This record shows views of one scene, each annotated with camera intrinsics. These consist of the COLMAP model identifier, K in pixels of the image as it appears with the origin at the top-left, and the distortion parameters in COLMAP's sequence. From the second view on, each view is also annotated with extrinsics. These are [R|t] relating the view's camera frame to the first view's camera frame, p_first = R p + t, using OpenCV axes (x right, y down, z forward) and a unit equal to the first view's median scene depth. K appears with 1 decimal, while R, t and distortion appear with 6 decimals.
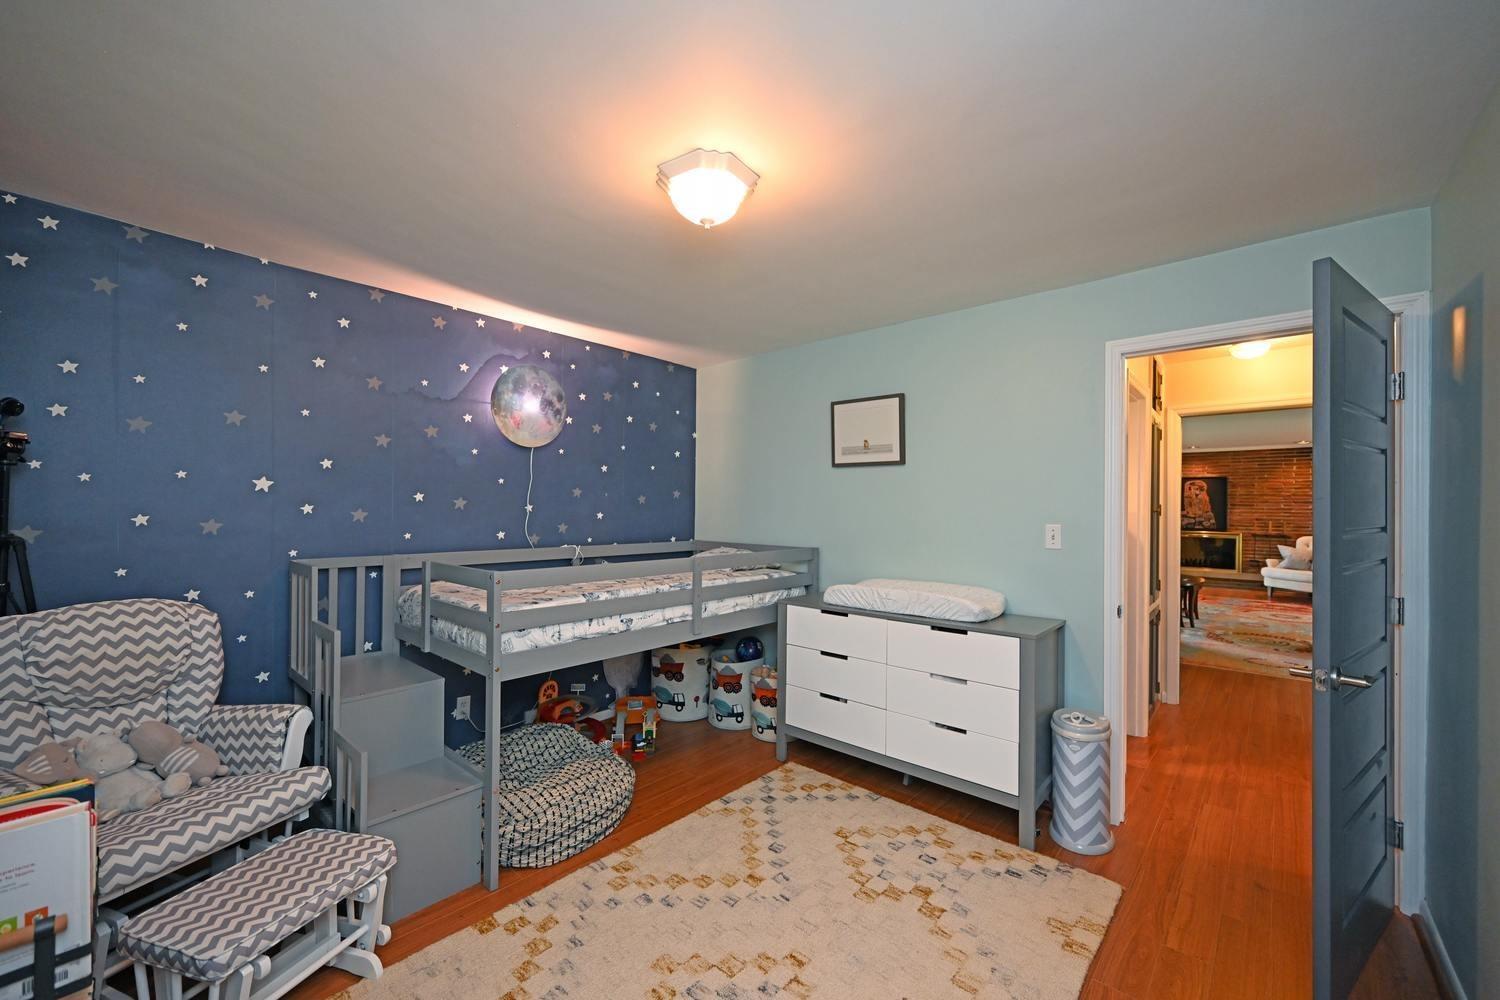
lens RADIAL K [[597.2, 0, 748.7], [0, 597.2, 501.4], [0, 0, 1]] dist [-0.000586, -0.000144]
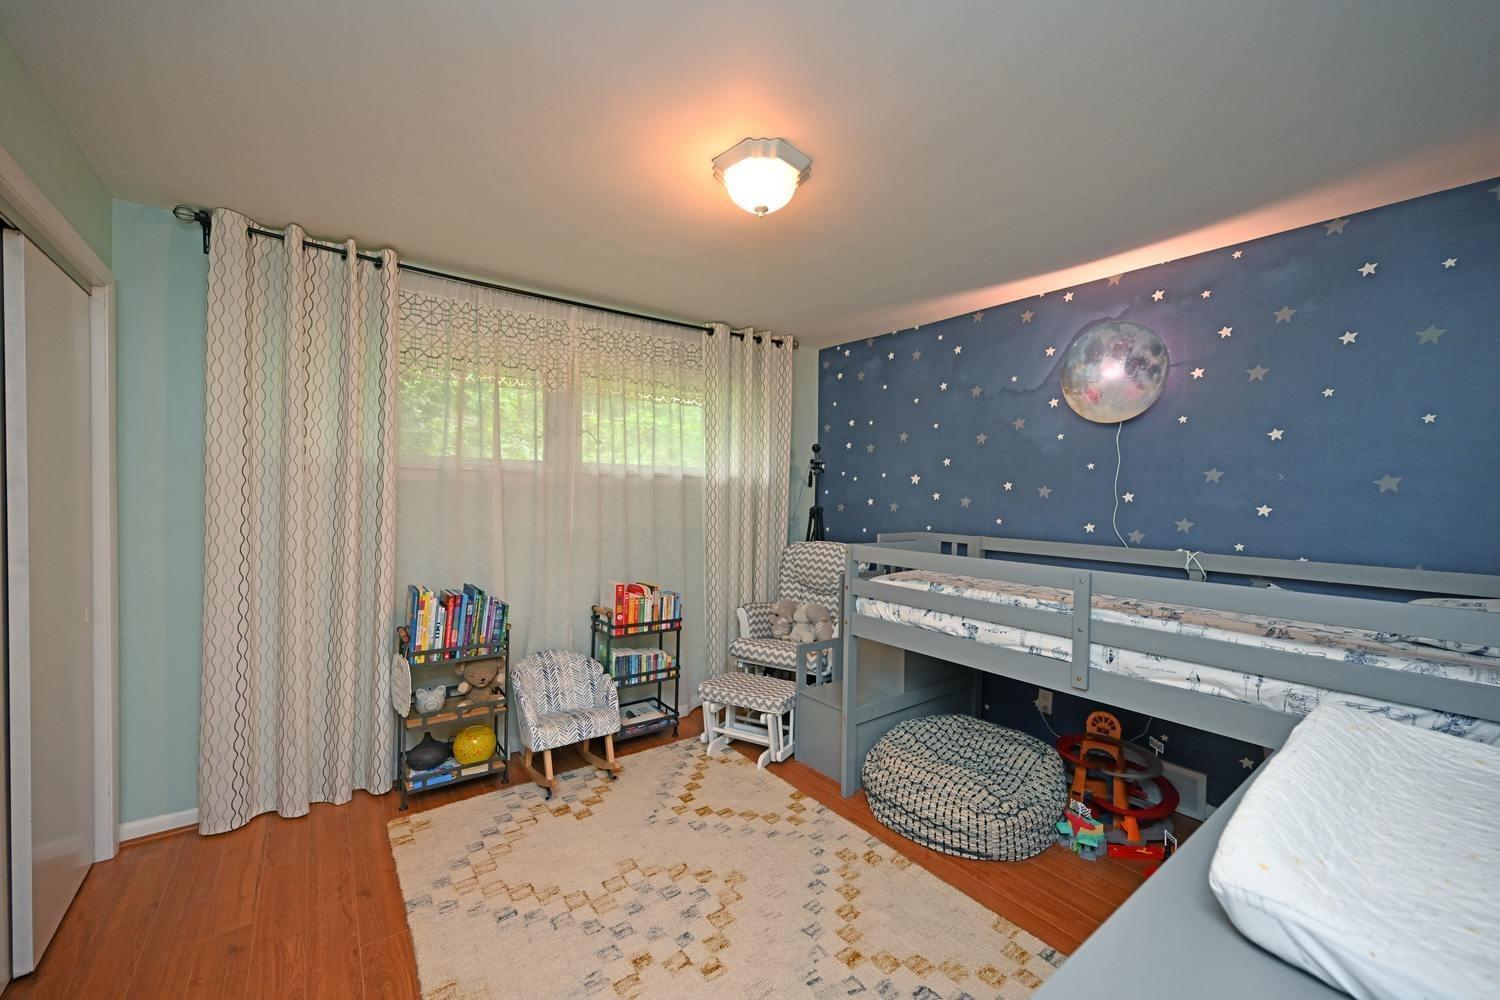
lens RADIAL K [[597.2, 0, 750.9], [0, 597.2, 501.3], [0, 0, 1]] dist [-0.000586, -0.000144]
pose [[-0.205933, 0.002538, -0.978563, 0.624900], [-0.005467, 0.999978, 0.003744, 0.019471], [0.978551, 0.006121, -0.205914, 0.793669]]
